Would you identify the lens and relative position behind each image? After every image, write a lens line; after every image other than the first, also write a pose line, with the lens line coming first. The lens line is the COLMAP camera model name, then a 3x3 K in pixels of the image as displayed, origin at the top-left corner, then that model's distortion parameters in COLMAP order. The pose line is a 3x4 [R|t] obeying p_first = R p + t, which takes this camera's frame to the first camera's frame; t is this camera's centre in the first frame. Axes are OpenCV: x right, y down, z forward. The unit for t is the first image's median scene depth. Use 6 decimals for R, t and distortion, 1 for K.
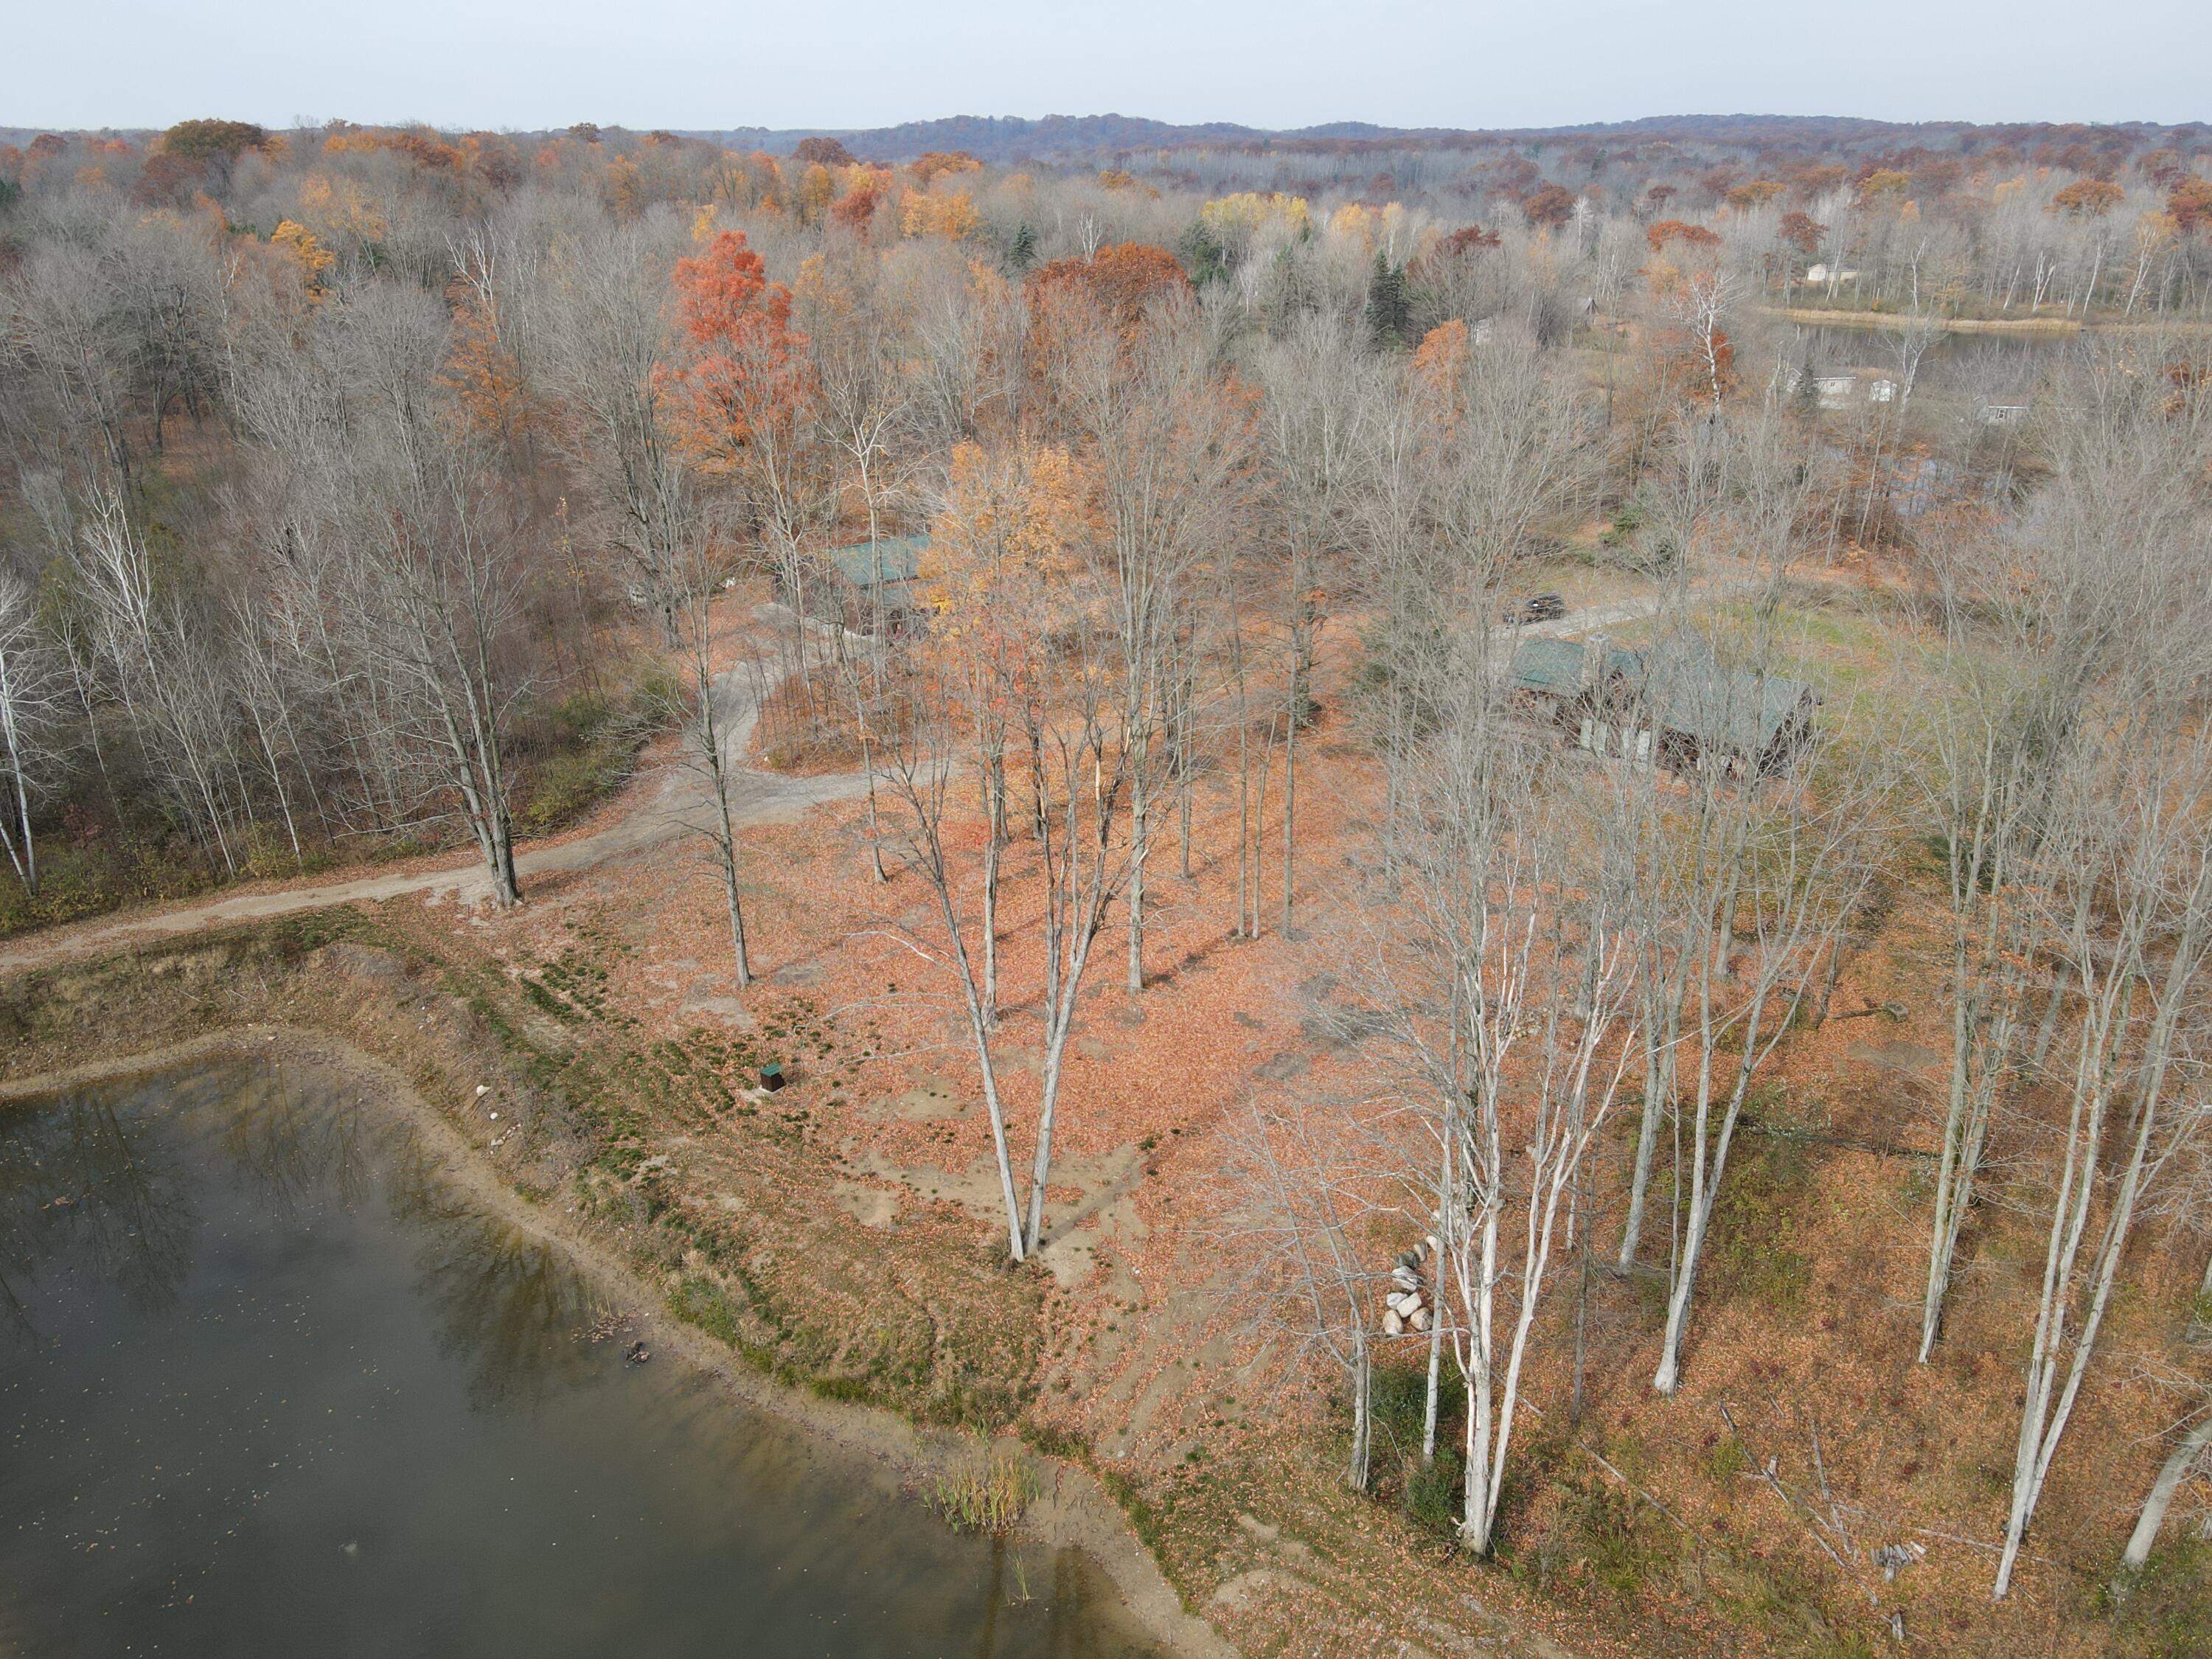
lens RADIAL K [[1610.9, 0, 1108.6], [0, 1610.9, 831.9], [0, 0, 1]] dist [0.016963, -0.002254]
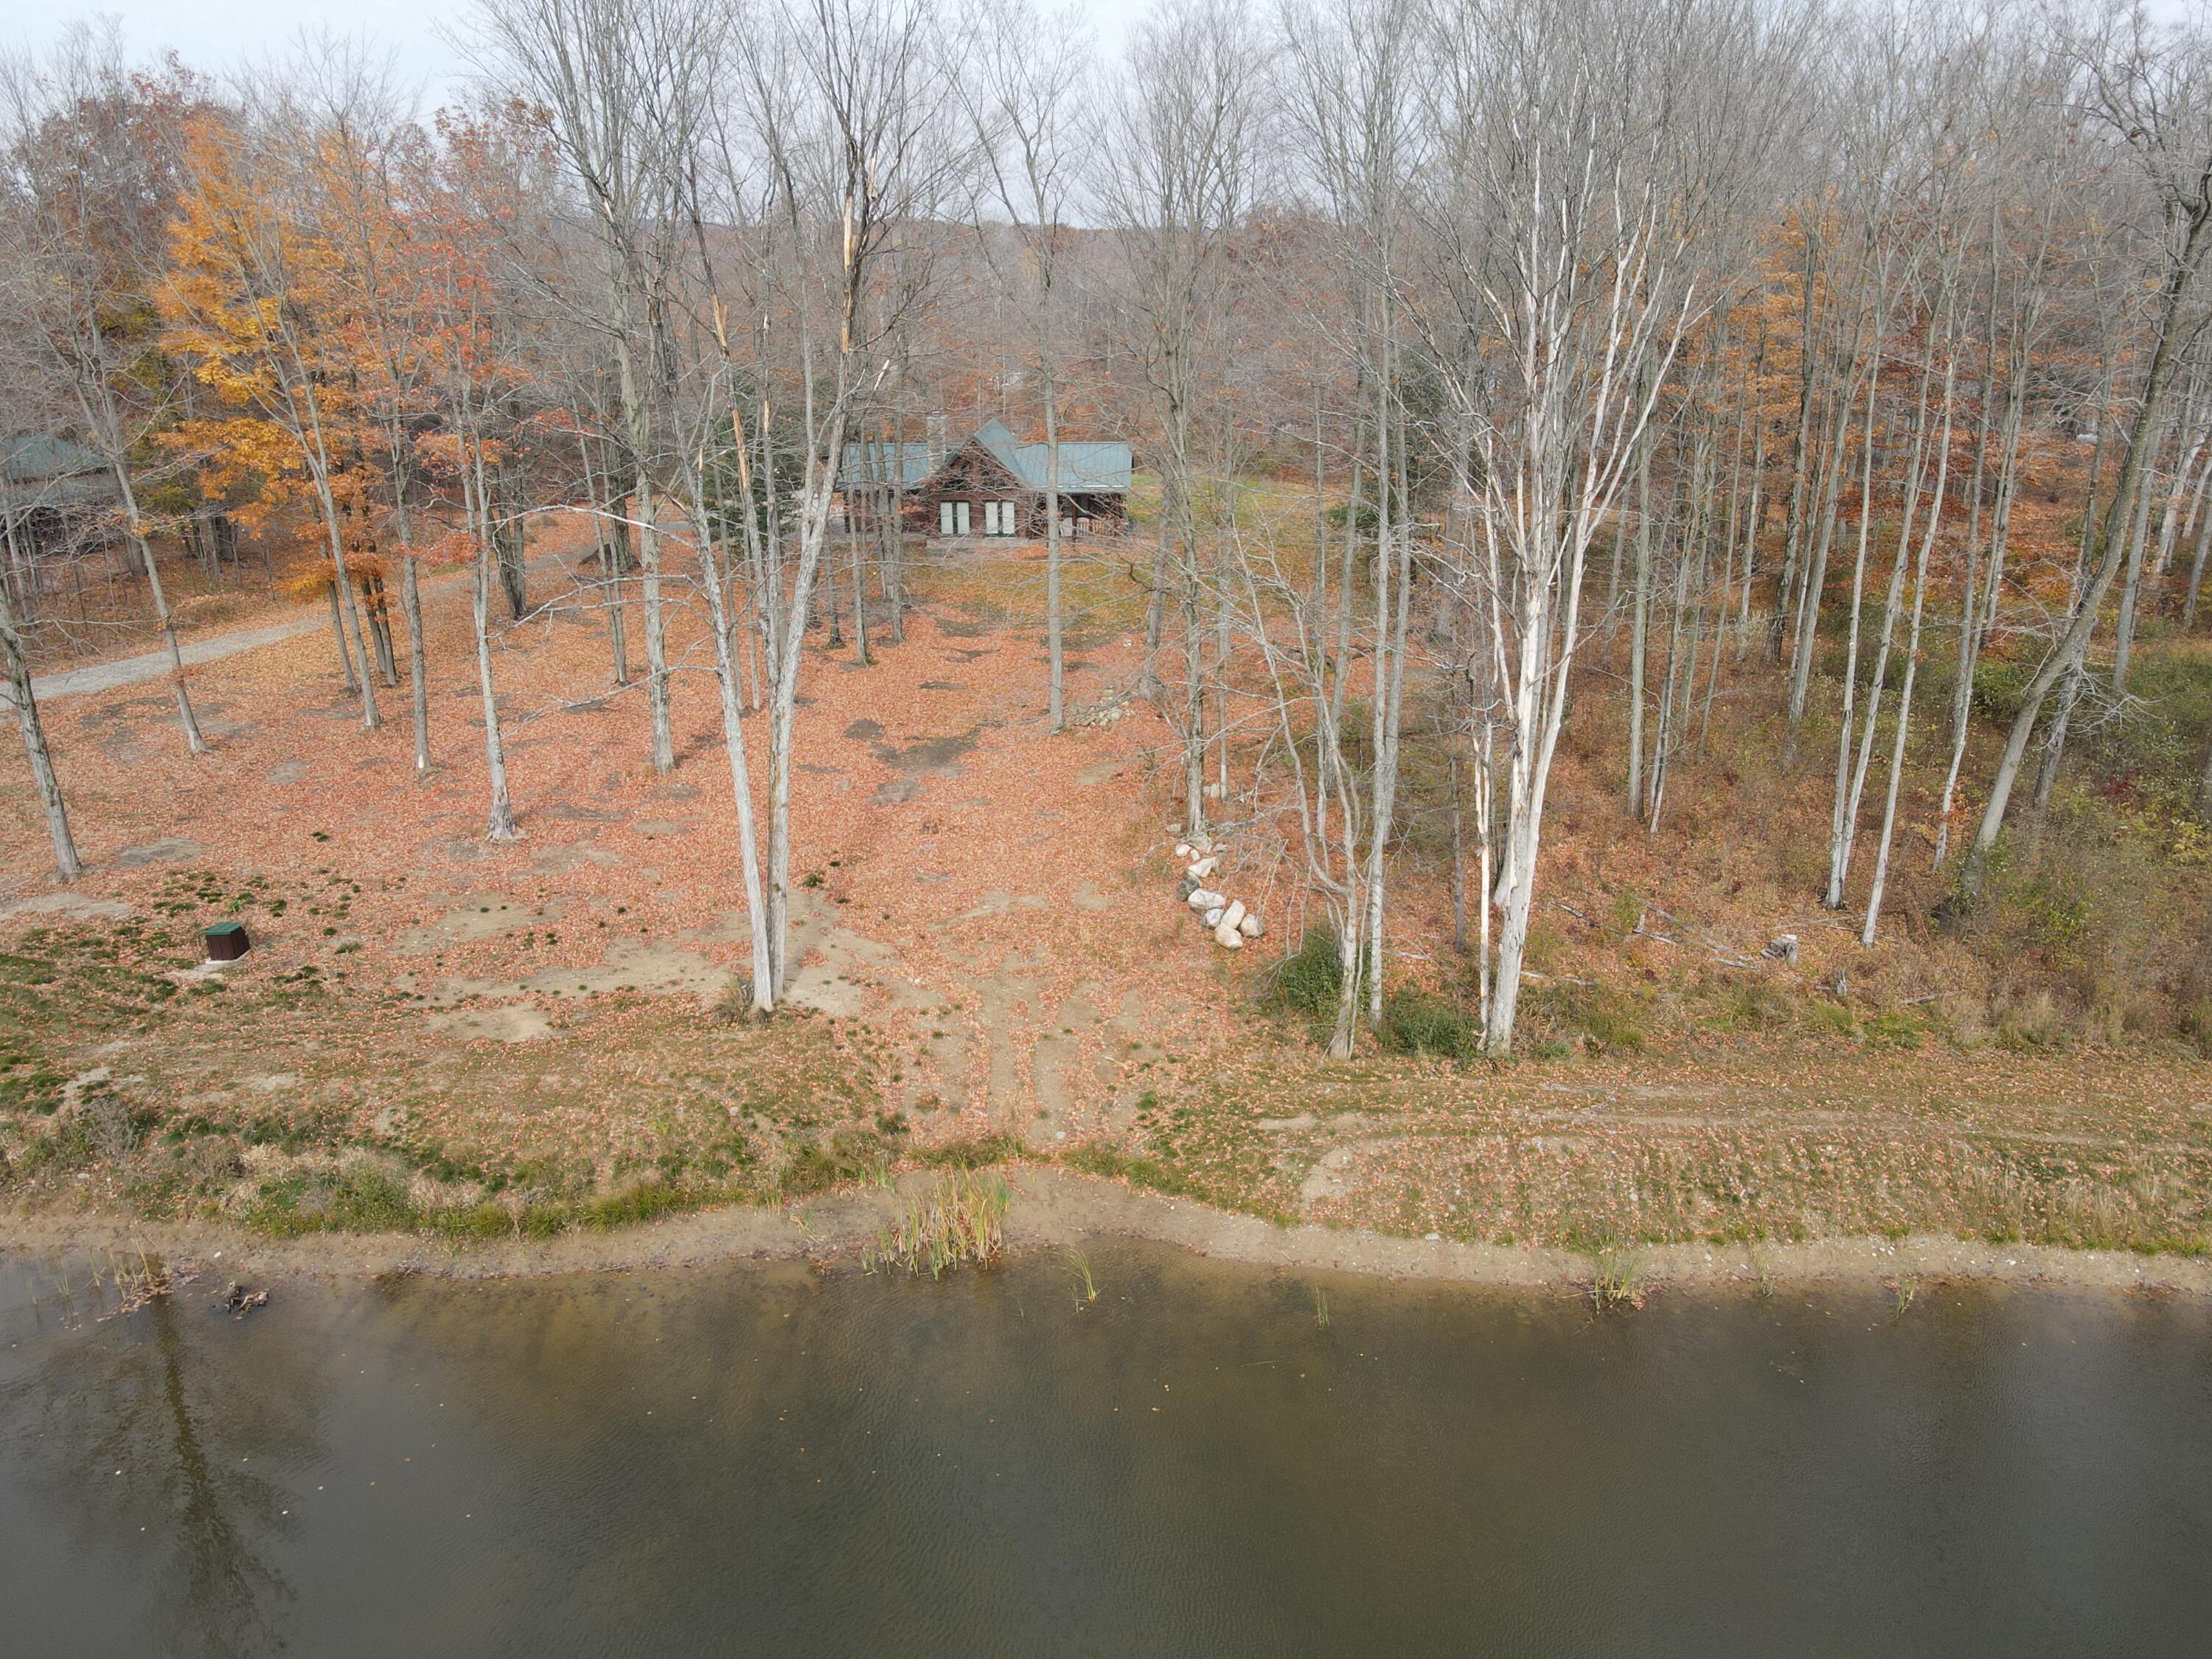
lens RADIAL K [[1610.9, 0, 1090.8], [0, 1610.9, 825.9], [0, 0, 1]] dist [0.016963, -0.002254]
pose [[0.813688, -0.197592, 0.546690, -0.298231], [0.232066, 0.972681, 0.006155, 0.201857], [-0.532971, 0.121860, 0.837313, 0.288332]]
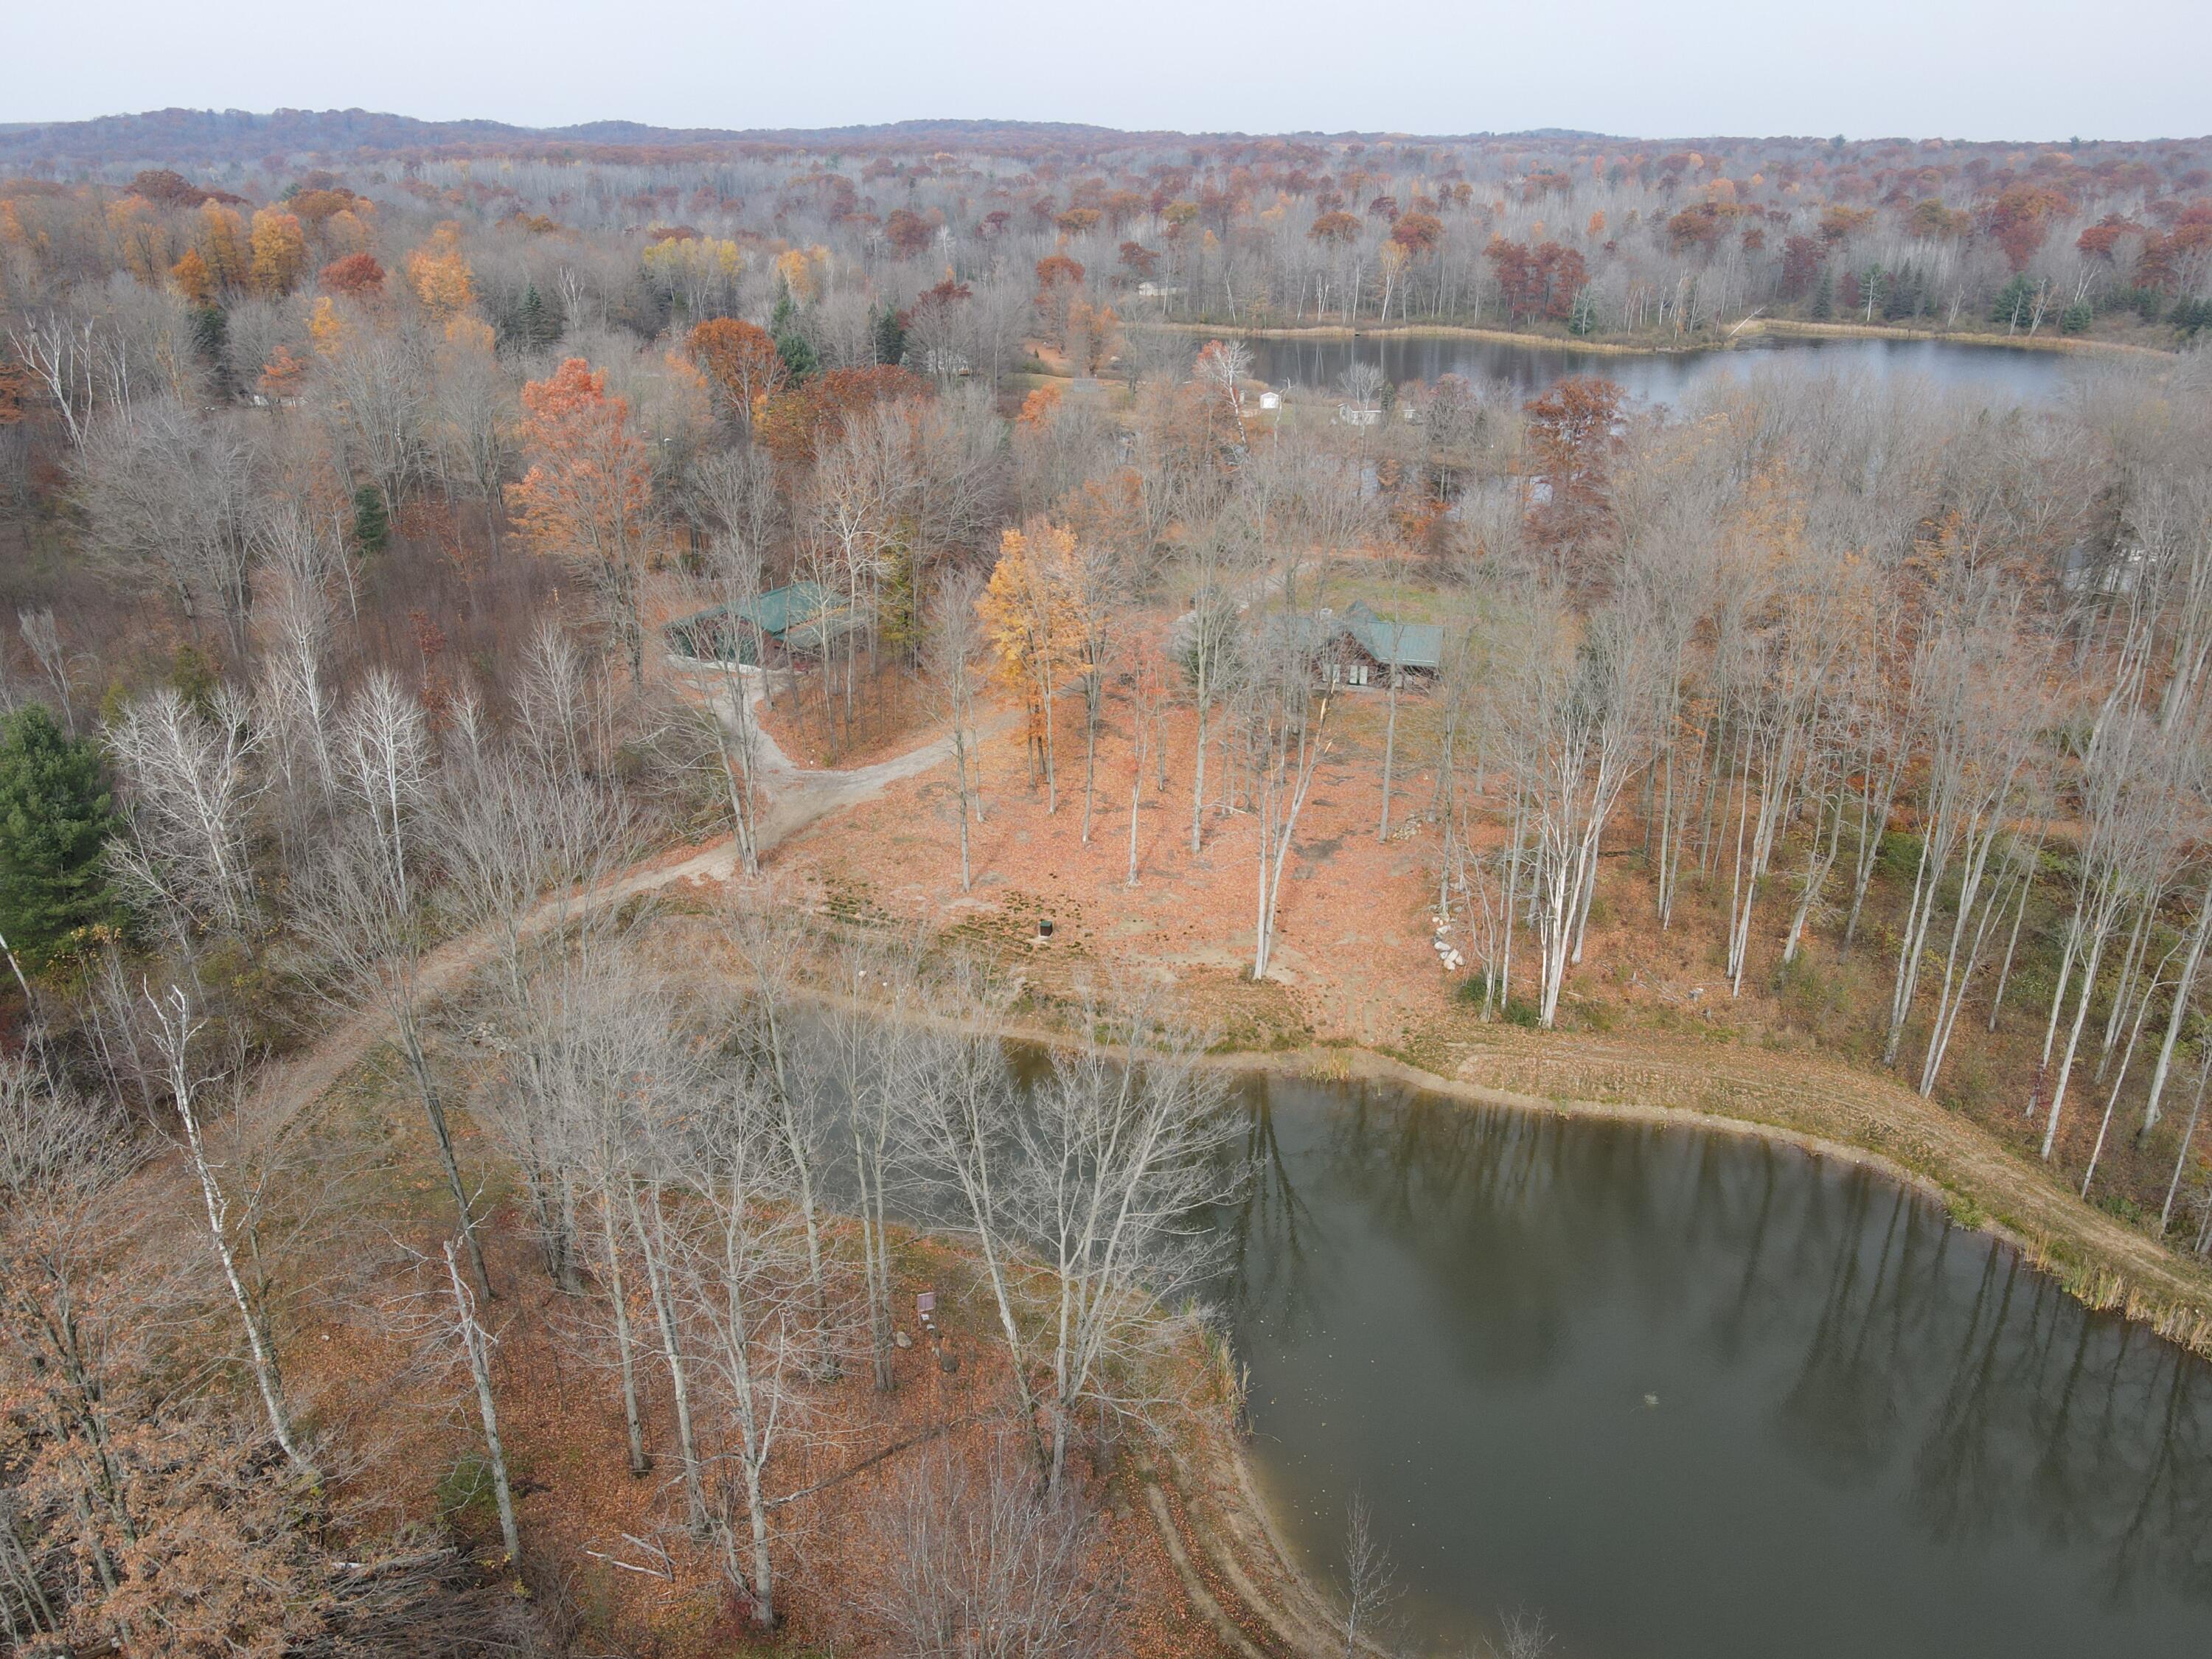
lens RADIAL K [[1610.9, 0, 1114.2], [0, 1610.9, 826.9], [0, 0, 1]] dist [0.016963, -0.002254]
pose [[0.910286, -0.156480, 0.383266, -0.833748], [0.155593, 0.987252, 0.033531, 0.005894], [-0.383627, 0.029111, 0.923029, -0.605613]]
